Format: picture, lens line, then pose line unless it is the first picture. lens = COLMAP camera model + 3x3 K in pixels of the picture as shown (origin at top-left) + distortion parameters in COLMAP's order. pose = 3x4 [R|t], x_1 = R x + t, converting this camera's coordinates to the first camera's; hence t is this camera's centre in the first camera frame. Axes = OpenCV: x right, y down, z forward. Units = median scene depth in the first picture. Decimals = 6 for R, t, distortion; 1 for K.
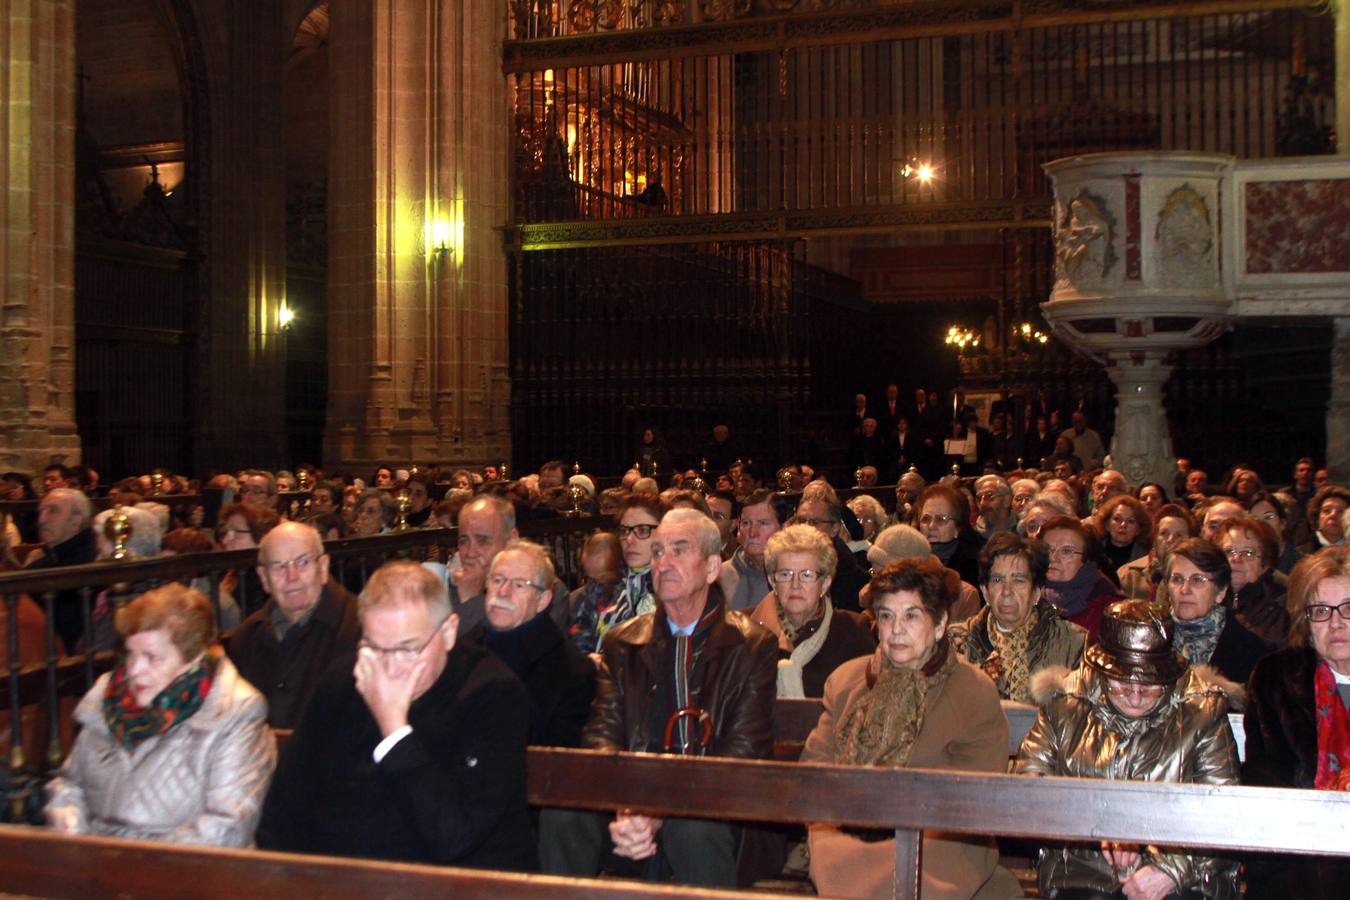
lens RADIAL K [[1751.7, 0, 652.4], [0, 1751.7, 452.0], [0, 0, 1]] dist [-0.104640, 0.109053]
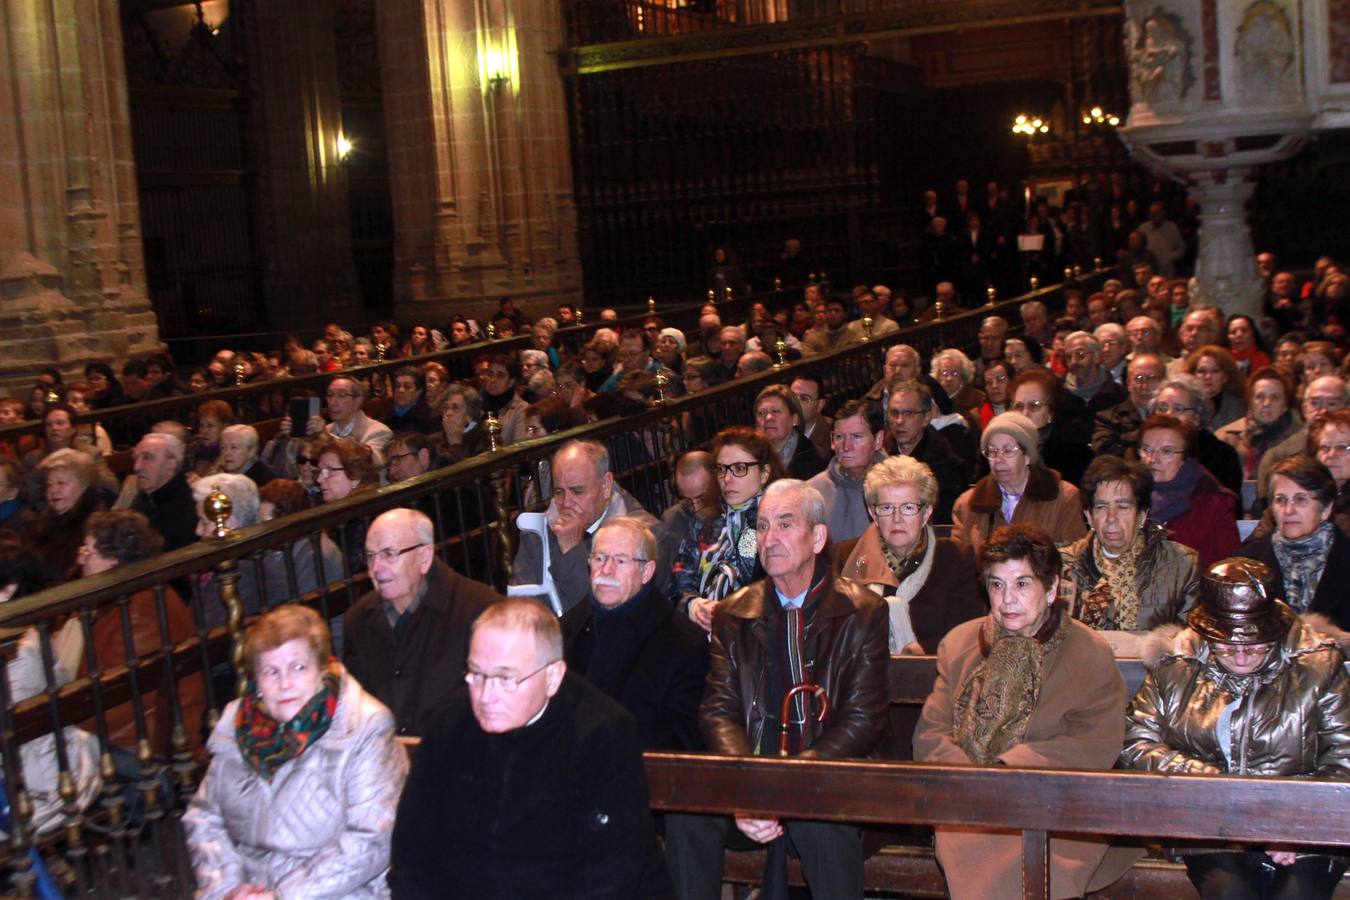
lens RADIAL K [[1751.7, 0, 652.4], [0, 1751.7, 452.0], [0, 0, 1]] dist [-0.104640, 0.109053]
pose [[0.996839, -0.065031, -0.045639, -0.004131], [0.070047, 0.990464, 0.118634, -0.039989], [0.037489, -0.121456, 0.991889, 0.005849]]
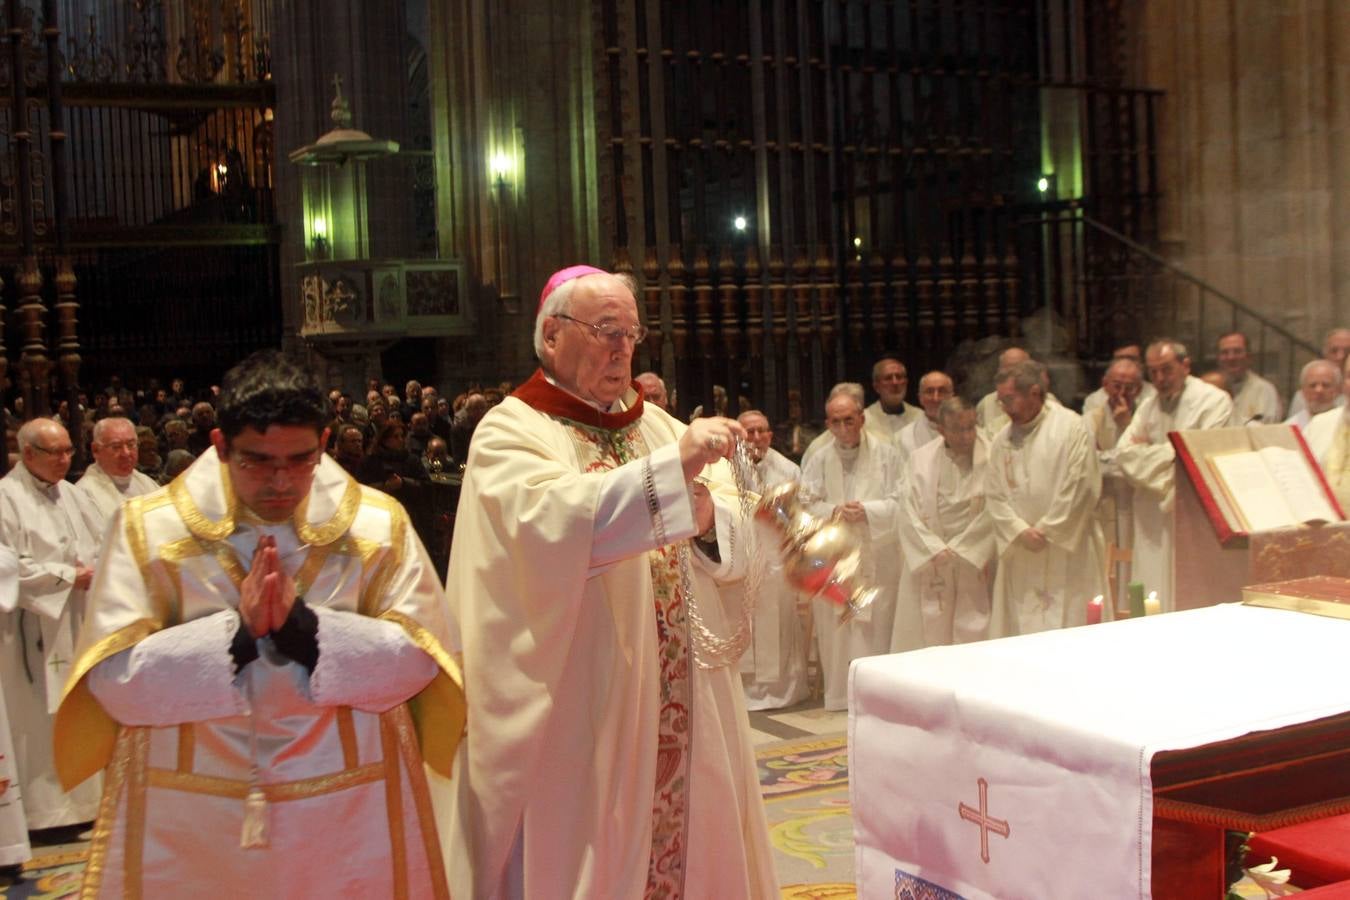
lens RADIAL K [[1751.7, 0, 652.4], [0, 1751.7, 452.0], [0, 0, 1]] dist [-0.104640, 0.109053]
pose [[0.688317, -0.072408, 0.721787, -0.965190], [0.041882, 0.997313, 0.060109, -0.054598], [-0.724200, -0.011144, 0.689500, -0.640236]]
